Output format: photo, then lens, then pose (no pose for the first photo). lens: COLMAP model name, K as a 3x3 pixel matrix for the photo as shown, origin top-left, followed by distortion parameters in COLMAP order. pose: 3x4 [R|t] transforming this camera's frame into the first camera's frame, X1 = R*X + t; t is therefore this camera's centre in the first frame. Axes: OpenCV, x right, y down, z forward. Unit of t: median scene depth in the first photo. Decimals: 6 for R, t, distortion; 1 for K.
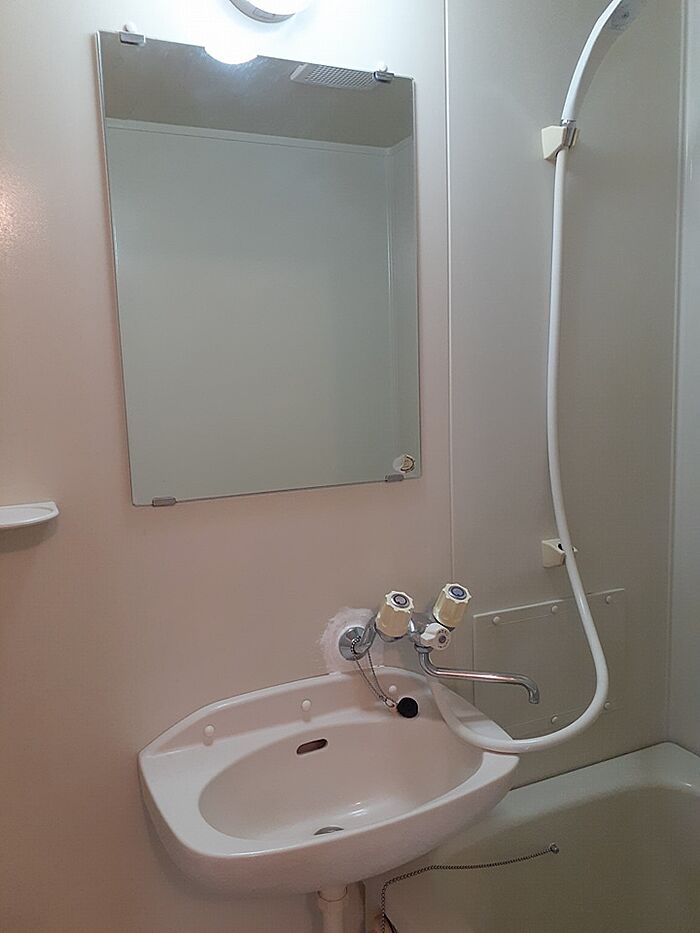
lens RADIAL K [[757.8, 0, 349.0], [0, 757.8, 463.3], [0, 0, 1]] dist [0.051919, -0.010515]
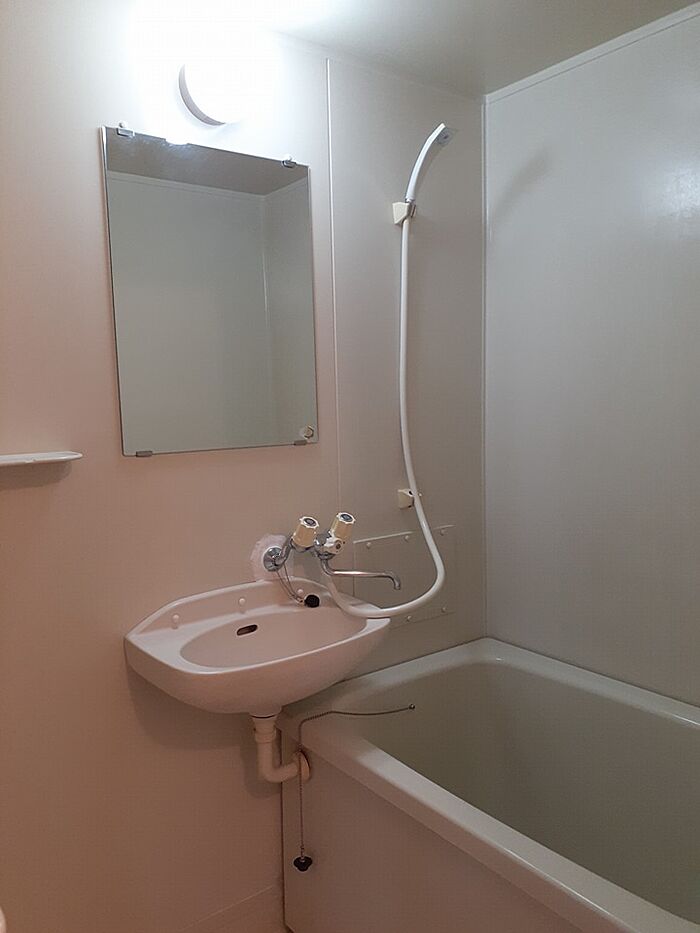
lens RADIAL K [[757.8, 0, 350.9], [0, 757.8, 468.4], [0, 0, 1]] dist [0.051919, -0.010515]
pose [[0.976929, -0.010349, 0.213312, -0.153206], [0.015459, 0.999632, -0.022302, 0.102908], [-0.213002, 0.025085, 0.976730, -0.414577]]
